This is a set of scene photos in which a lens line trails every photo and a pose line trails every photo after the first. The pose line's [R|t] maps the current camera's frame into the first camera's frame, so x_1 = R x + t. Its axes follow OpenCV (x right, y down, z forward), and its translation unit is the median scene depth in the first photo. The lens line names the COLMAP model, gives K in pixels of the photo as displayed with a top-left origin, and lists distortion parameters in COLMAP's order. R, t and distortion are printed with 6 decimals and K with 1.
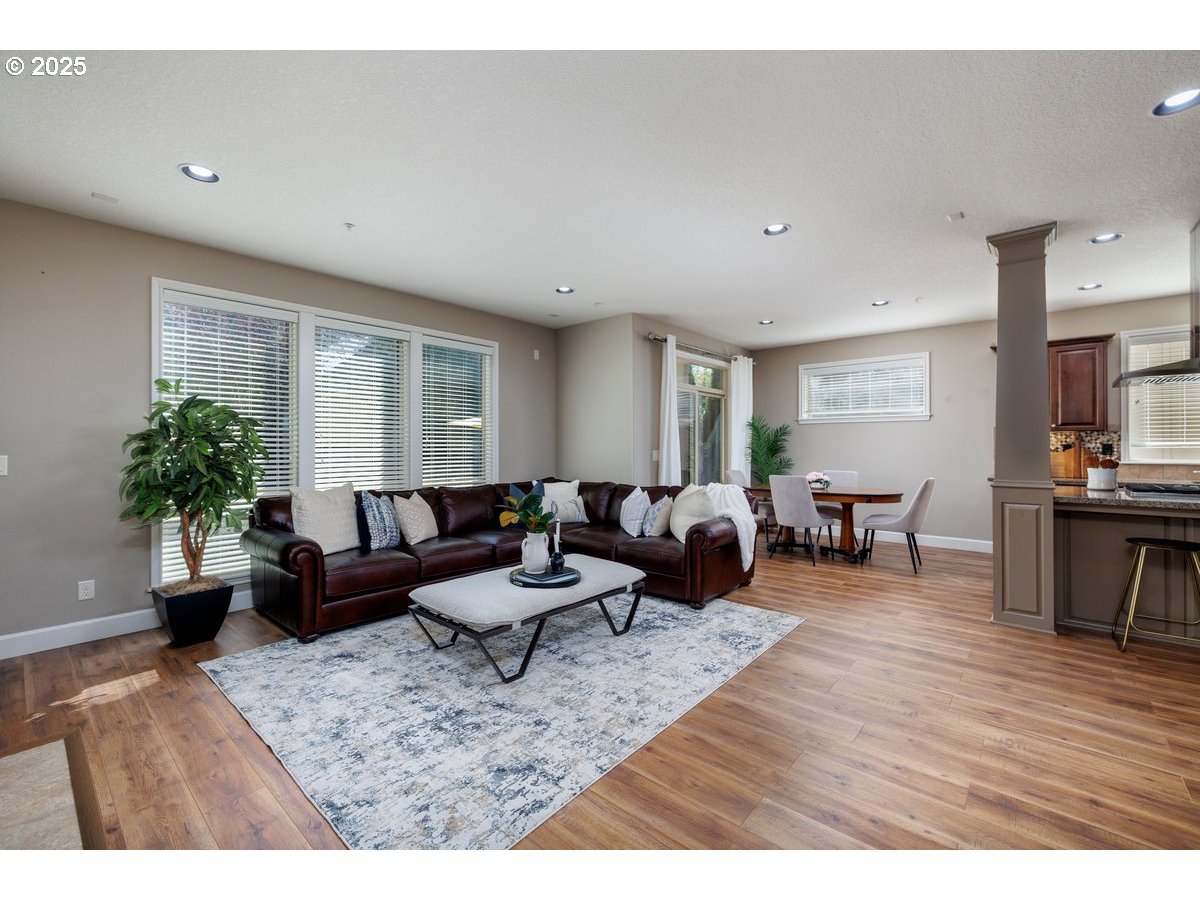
lens RADIAL K [[505.4, 0, 595.8], [0, 505.4, 446.1], [0, 0, 1]] dist [0.001189, 0.000015]
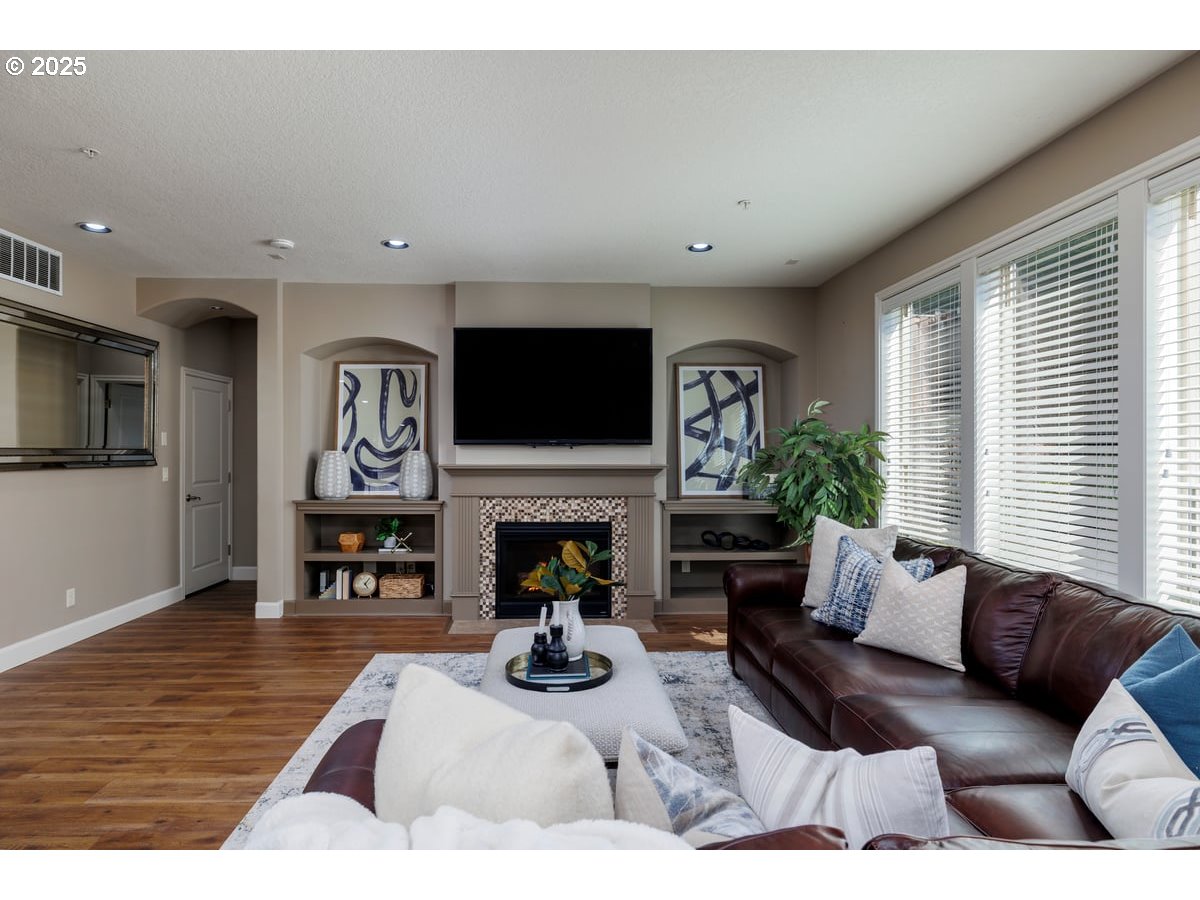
lens RADIAL K [[663.1, 0, 579.4], [0, 663.1, 456.1], [0, 0, 1]] dist [-0.002291, -0.000006]
pose [[-0.721268, 0.007136, -0.692620, 0.517887], [0.002132, 0.999965, 0.008081, -0.031466], [0.692653, 0.004352, -0.721258, 1.771742]]
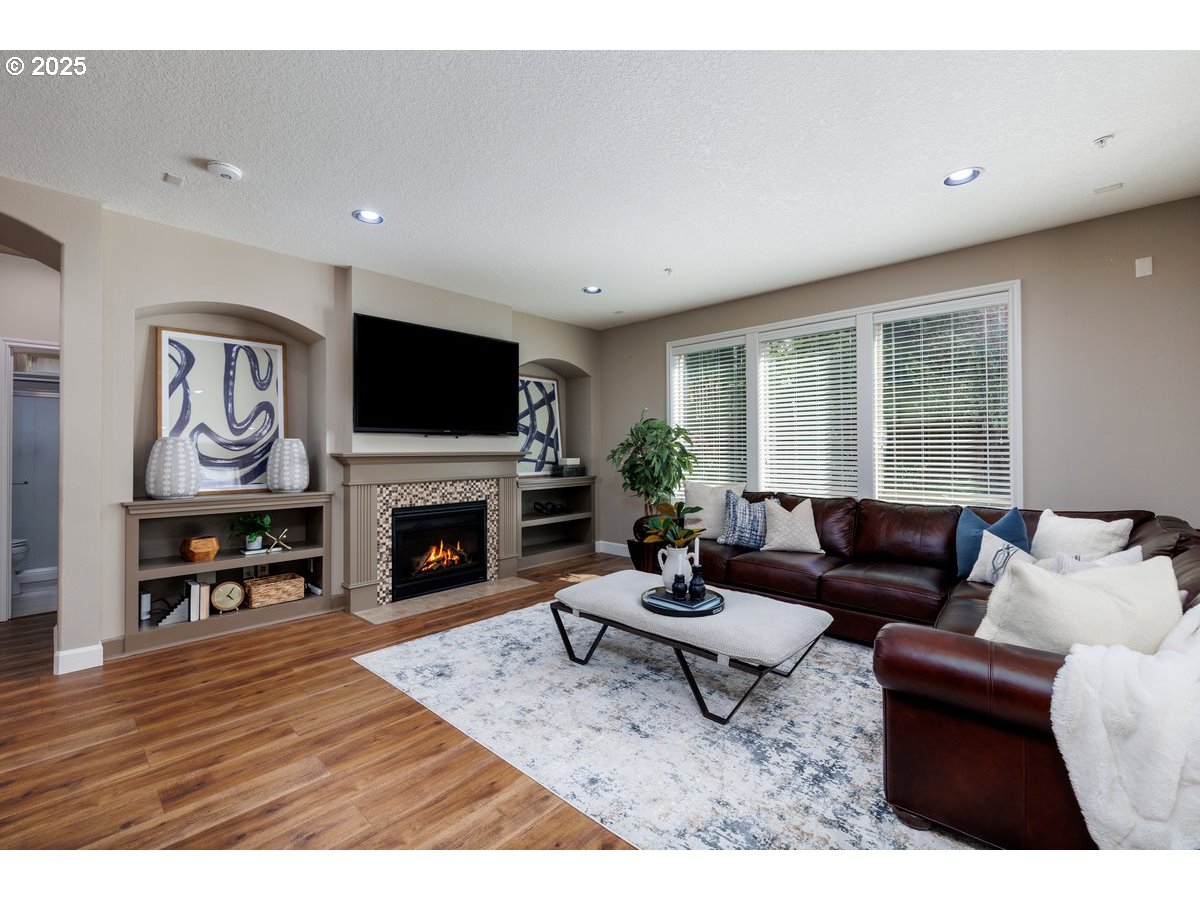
lens RADIAL K [[505.4, 0, 594.1], [0, 505.4, 449.5], [0, 0, 1]] dist [0.001189, 0.000015]
pose [[-0.029247, 0.003129, -0.999567, 0.827174], [0.005544, 0.999980, 0.002969, -0.004782], [0.999557, -0.005454, -0.029264, 0.943049]]
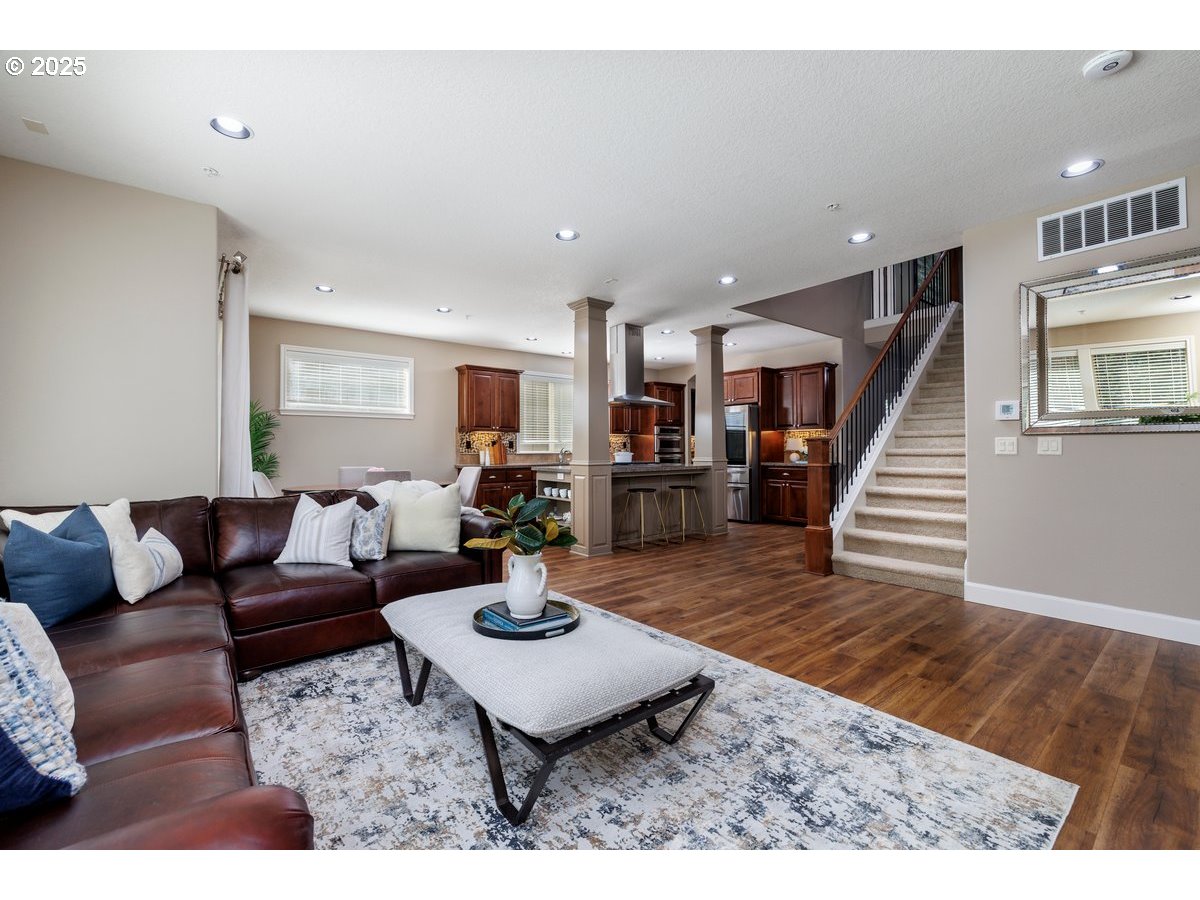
lens RADIAL K [[505.4, 0, 592.1], [0, 505.4, 443.8], [0, 0, 1]] dist [0.001189, 0.000015]
pose [[0.170693, 0.009957, 0.985274, -0.804998], [0.002836, 0.999940, -0.010596, 0.035773], [-0.985320, 0.004603, 0.170654, 0.861245]]
